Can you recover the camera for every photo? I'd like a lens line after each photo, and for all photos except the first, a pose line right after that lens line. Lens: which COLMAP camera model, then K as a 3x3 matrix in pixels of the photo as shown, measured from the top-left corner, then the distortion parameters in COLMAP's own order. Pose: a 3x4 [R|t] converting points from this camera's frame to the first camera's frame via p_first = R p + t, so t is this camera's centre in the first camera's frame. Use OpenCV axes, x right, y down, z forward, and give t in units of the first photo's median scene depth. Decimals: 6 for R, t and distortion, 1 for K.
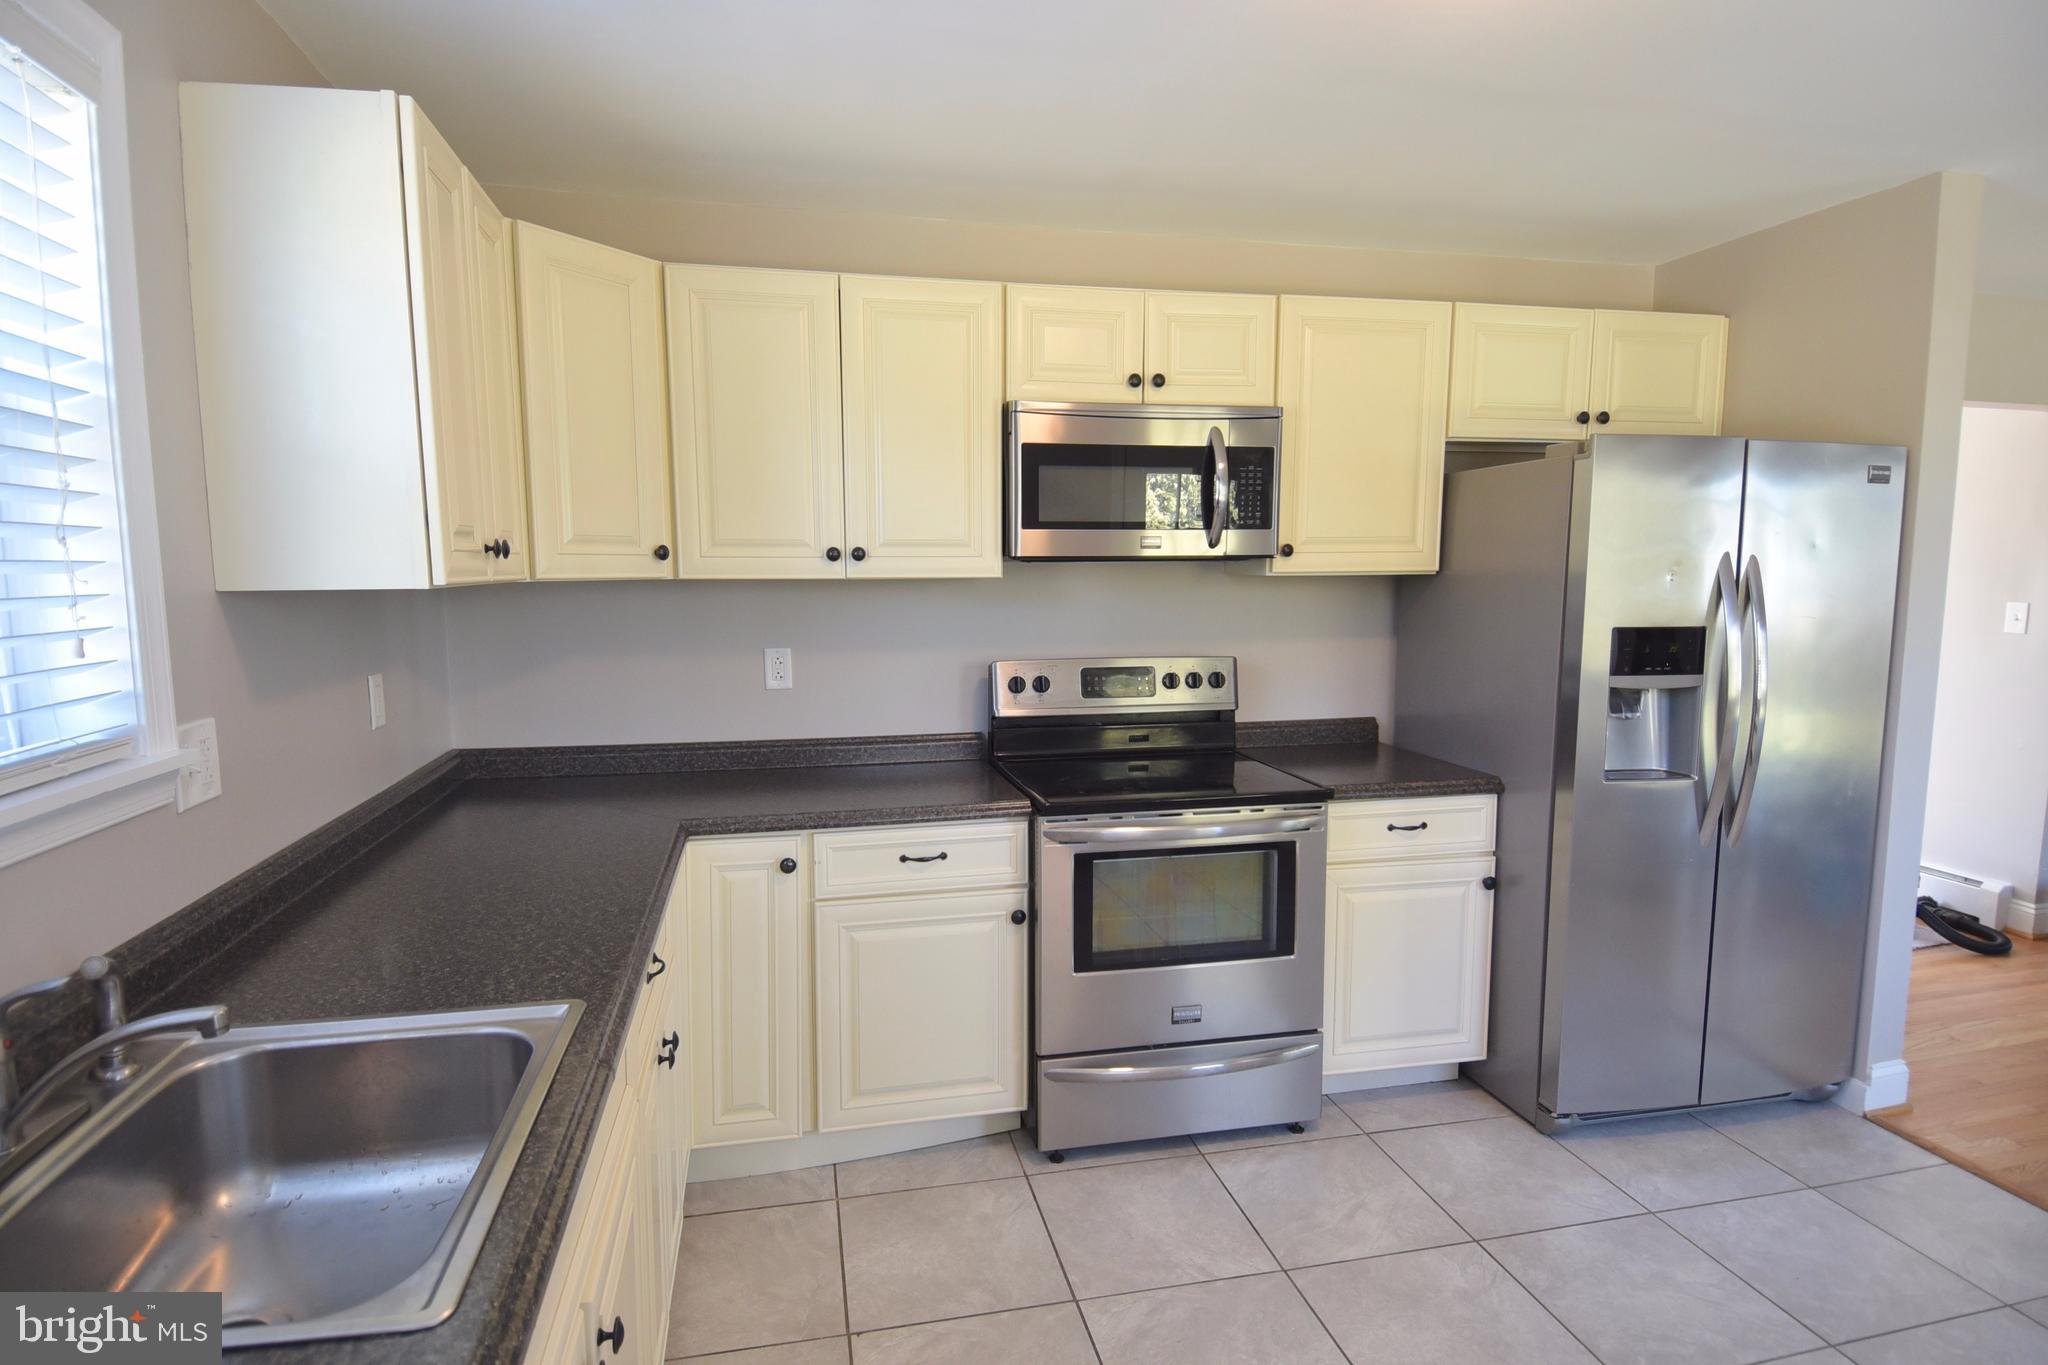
lens RADIAL K [[1074.9, 0, 1020.0], [0, 1074.9, 677.6], [0, 0, 1]] dist [0.017971, -0.003927]
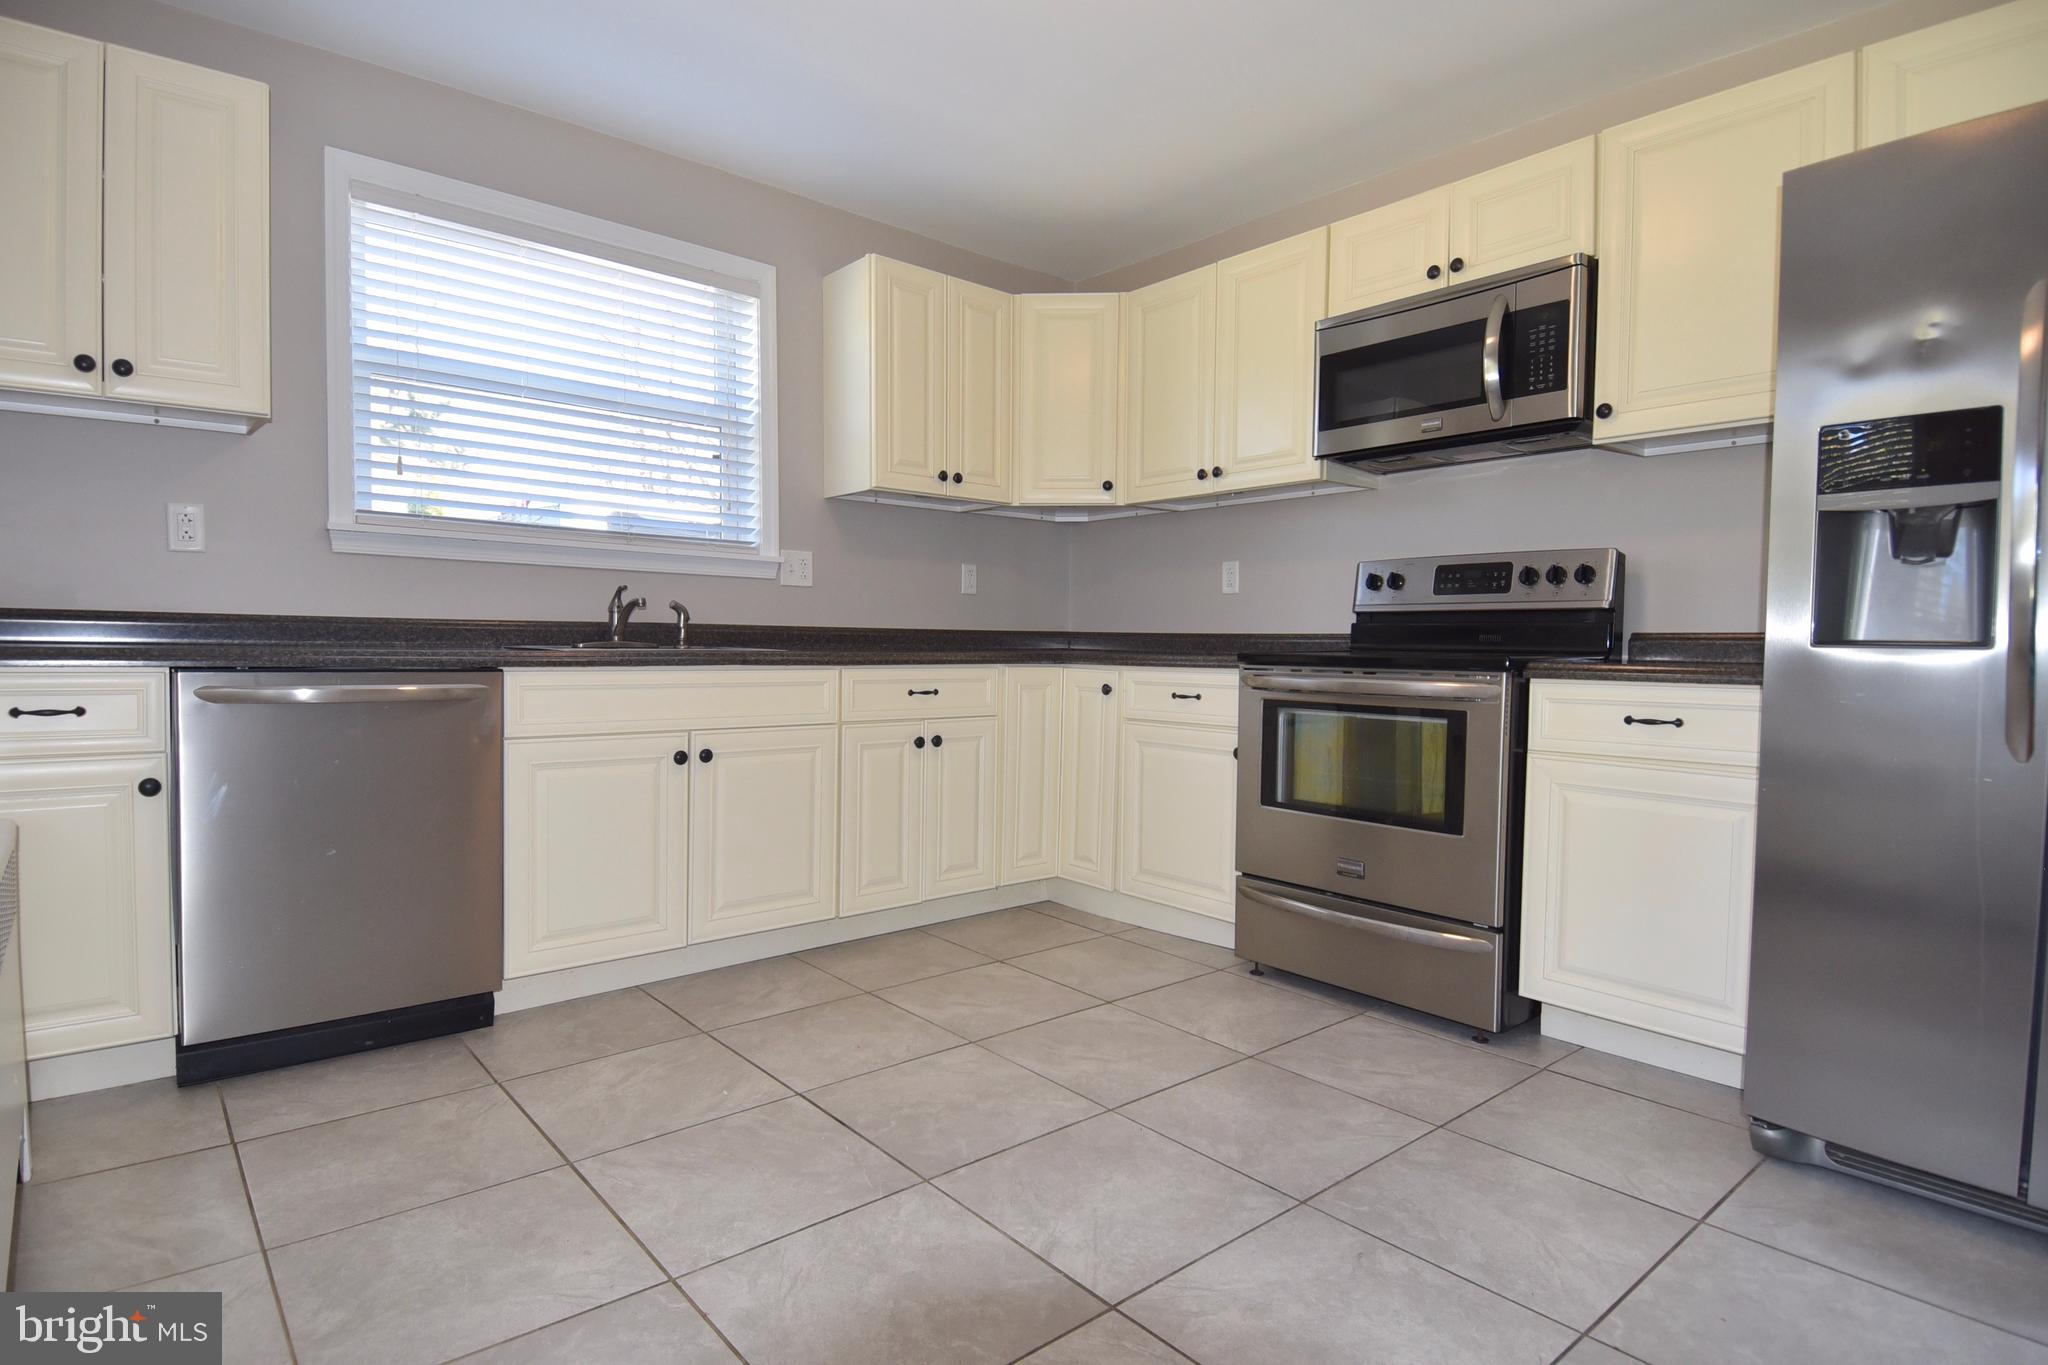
lens RADIAL K [[1074.9, 0, 1016.0], [0, 1074.9, 687.6], [0, 0, 1]] dist [0.017971, -0.003927]
pose [[0.462471, 0.043356, -0.885574, 0.884991], [-0.104277, 0.994532, -0.005766, 0.173693], [0.880481, 0.095012, 0.464463, 0.210994]]
